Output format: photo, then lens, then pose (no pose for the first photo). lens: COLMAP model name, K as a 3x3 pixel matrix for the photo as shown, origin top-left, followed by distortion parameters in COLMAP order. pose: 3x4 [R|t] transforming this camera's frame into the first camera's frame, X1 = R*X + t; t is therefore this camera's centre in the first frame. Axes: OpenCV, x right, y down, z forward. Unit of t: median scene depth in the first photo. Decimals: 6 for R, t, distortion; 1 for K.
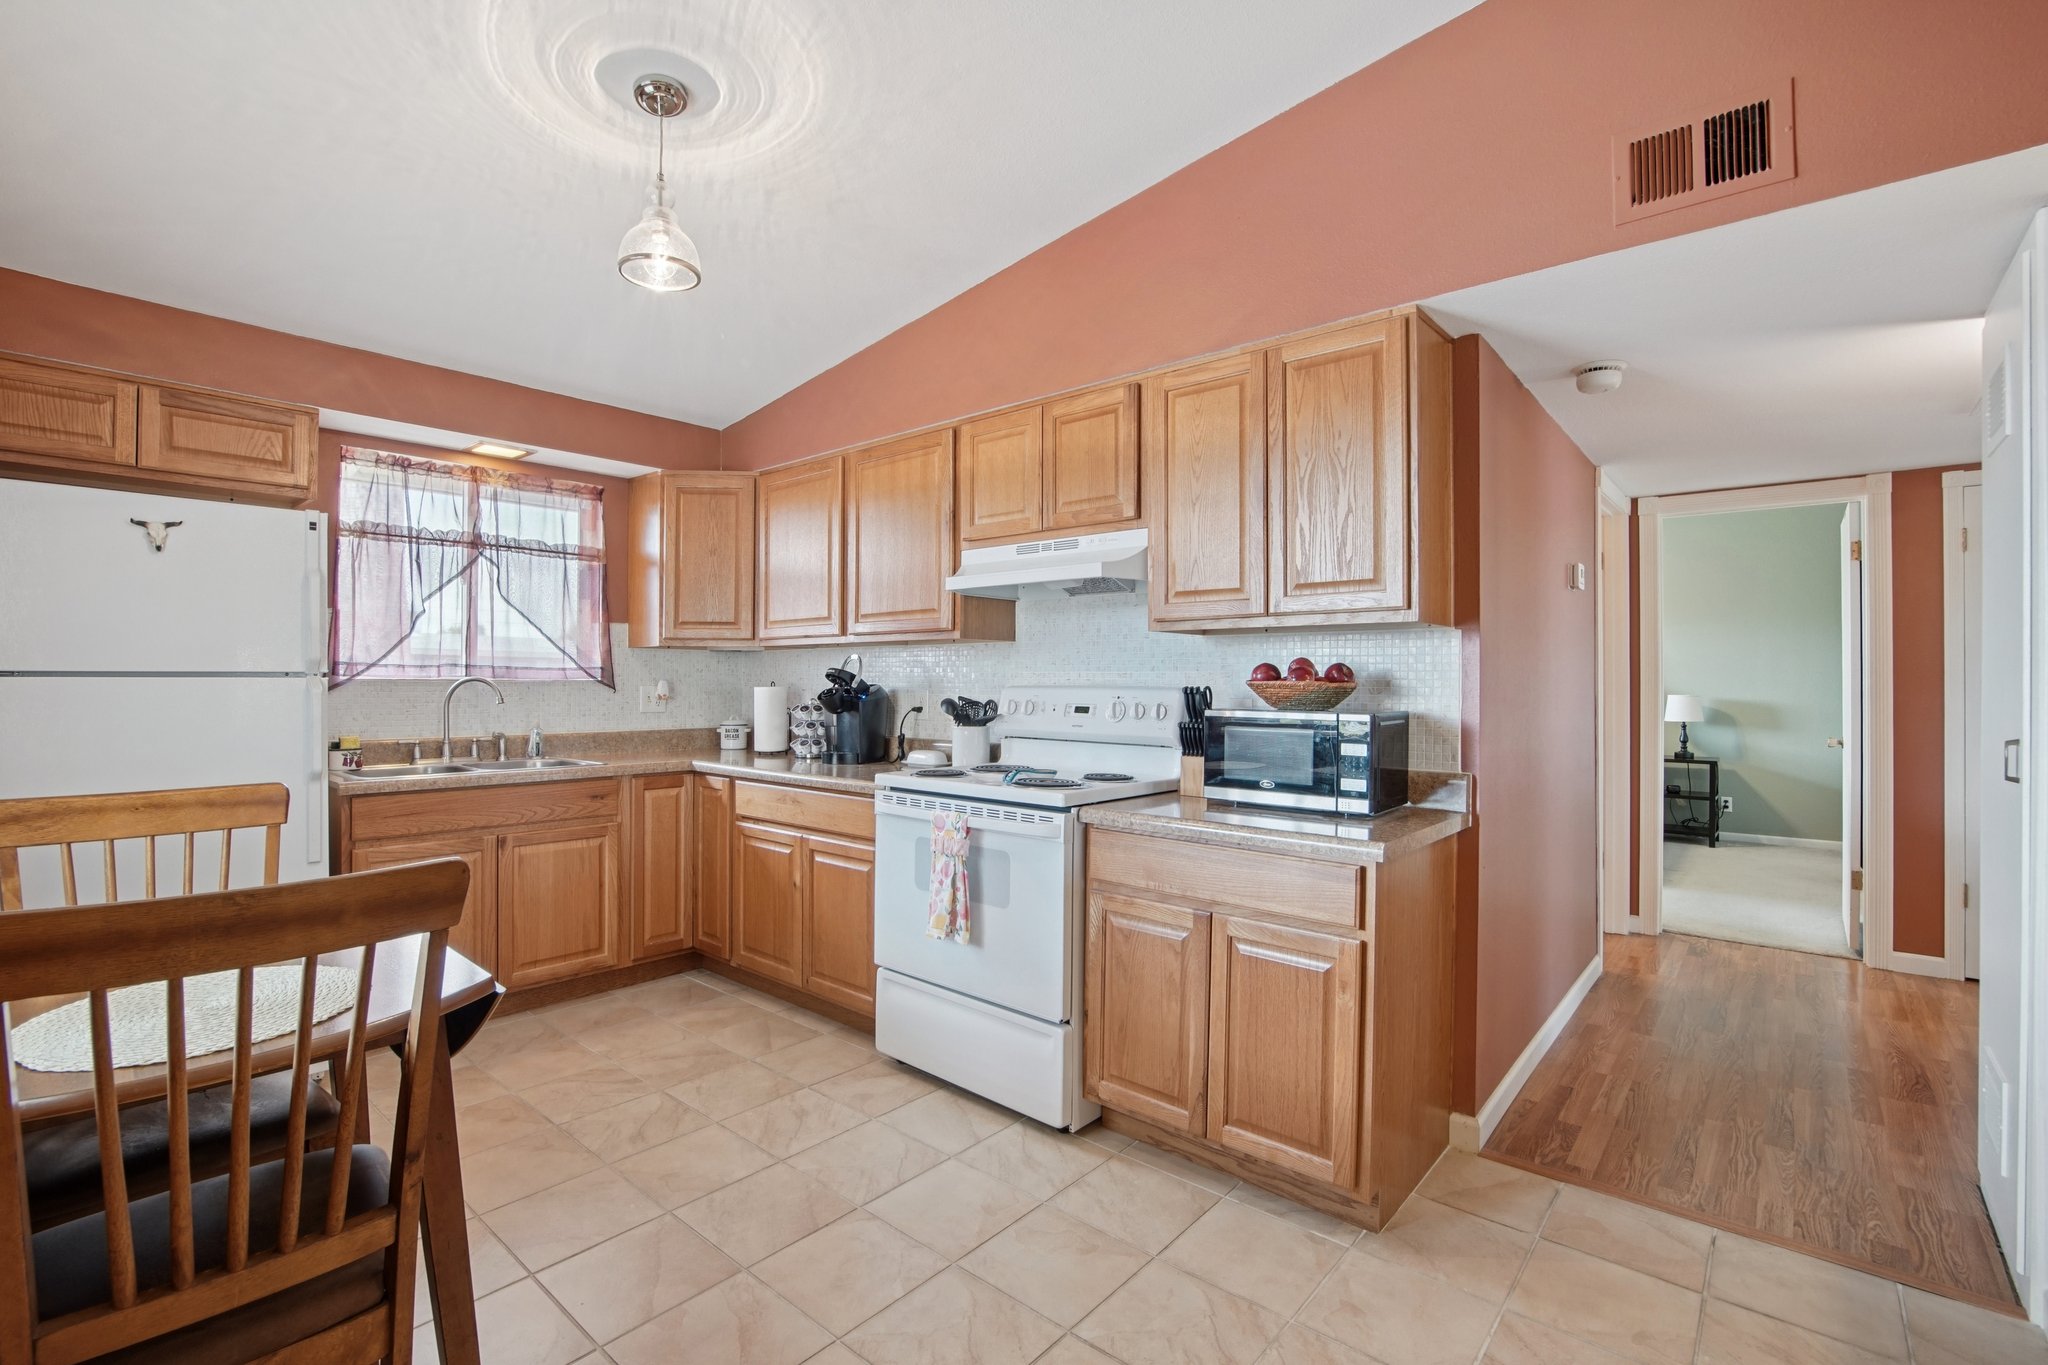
lens RADIAL K [[923.9, 0, 1017.7], [0, 923.9, 677.5], [0, 0, 1]] dist [-0.032003, 0.005107]
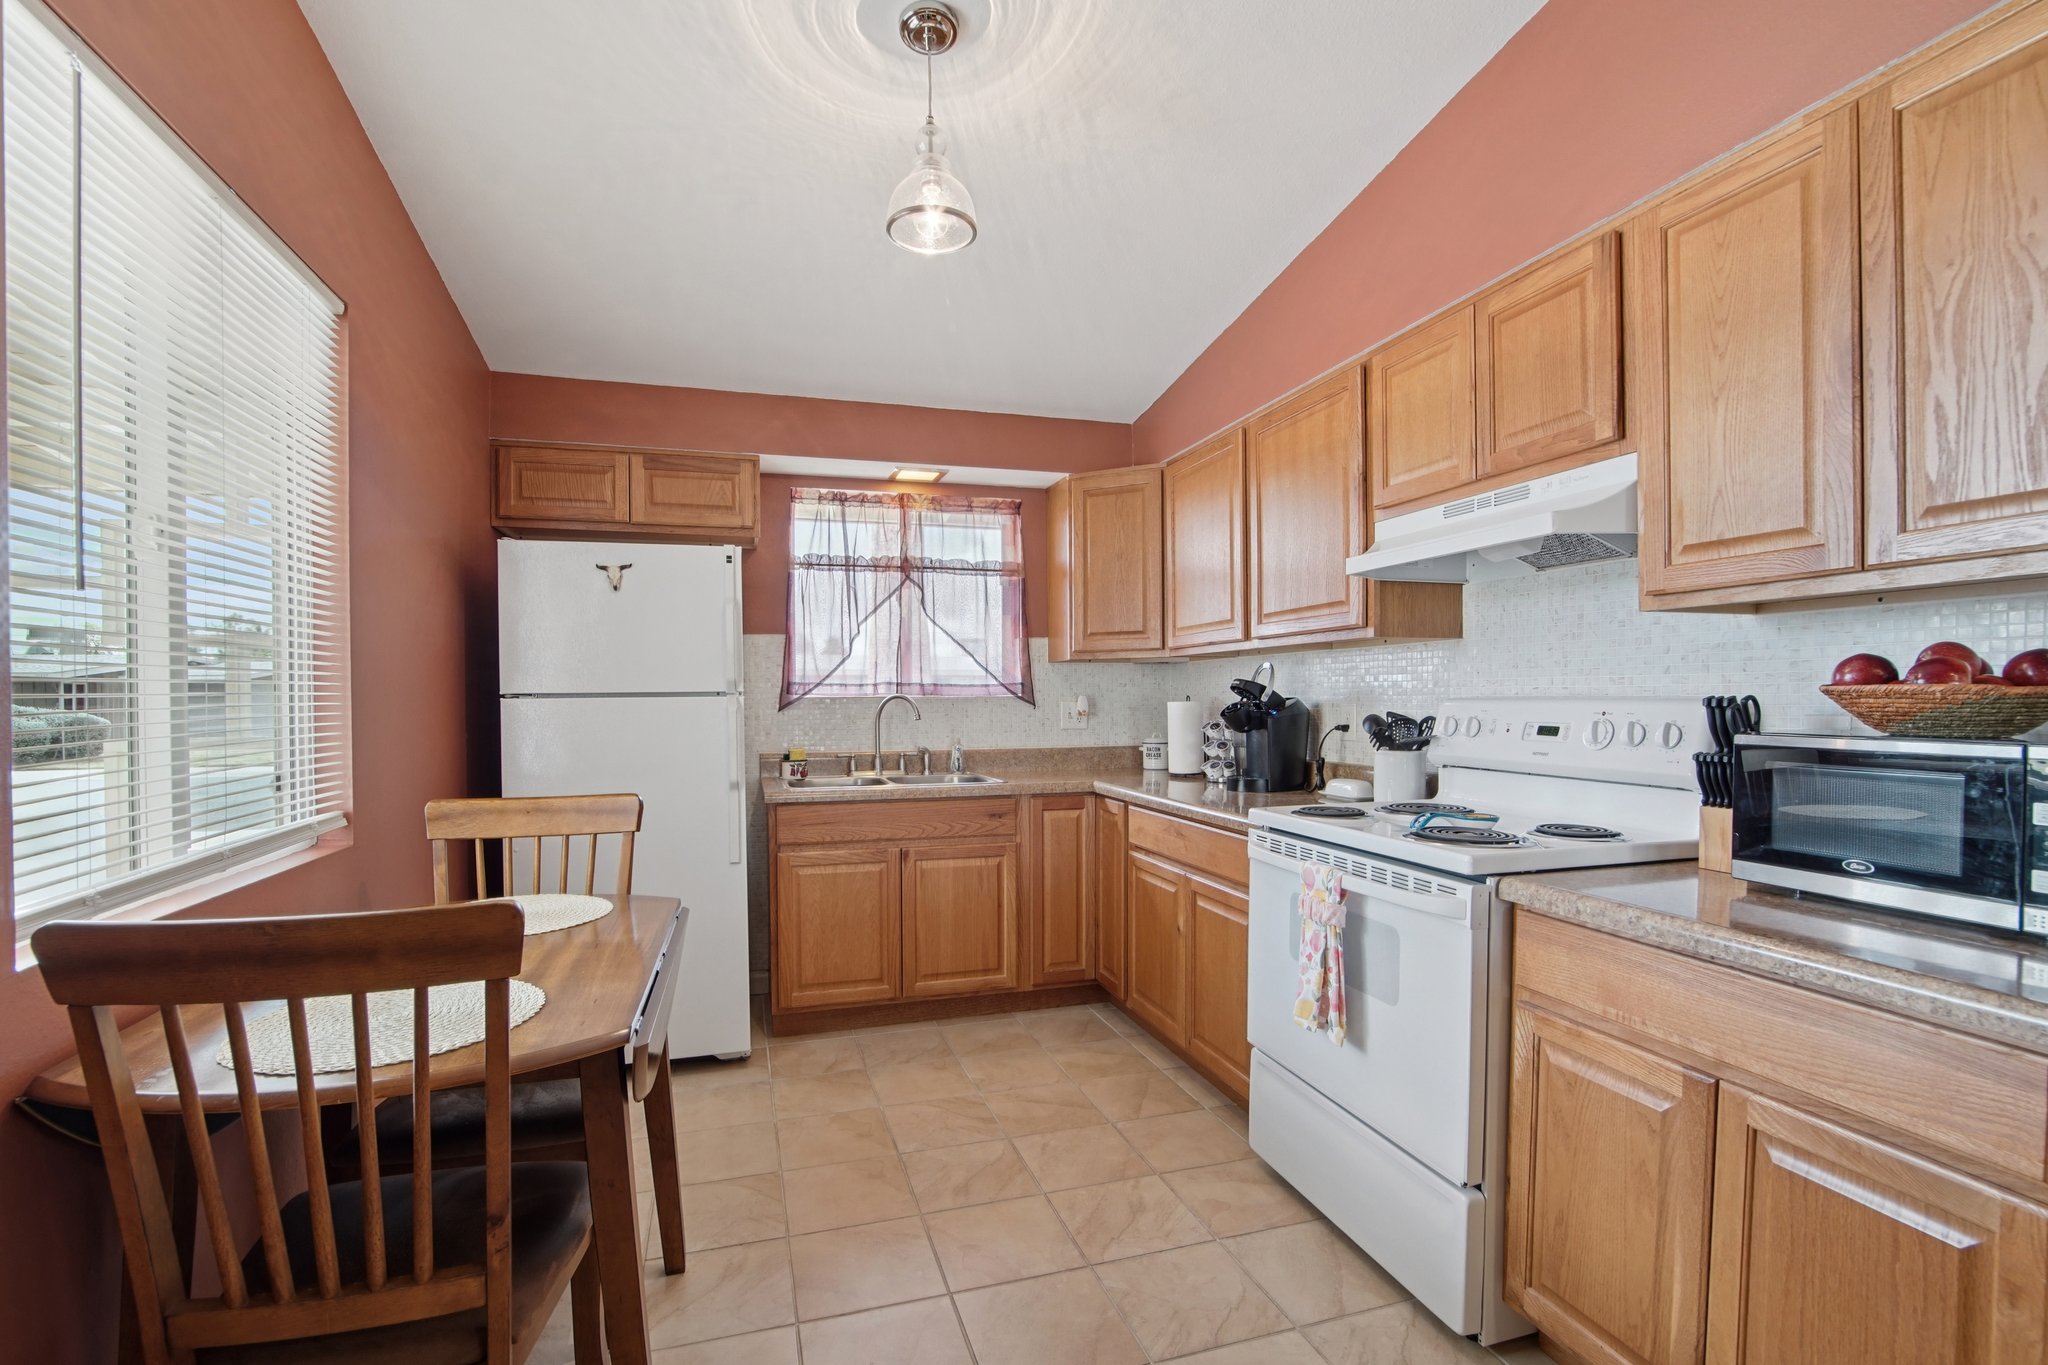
lens RADIAL K [[923.9, 0, 1024.0], [0, 923.9, 713.0], [0, 0, 1]] dist [-0.032003, 0.005107]
pose [[0.845613, -0.000702, -0.533796, 0.116396], [0.012838, 0.999737, 0.019023, 0.003239], [0.533642, -0.022939, 0.845400, 0.225873]]
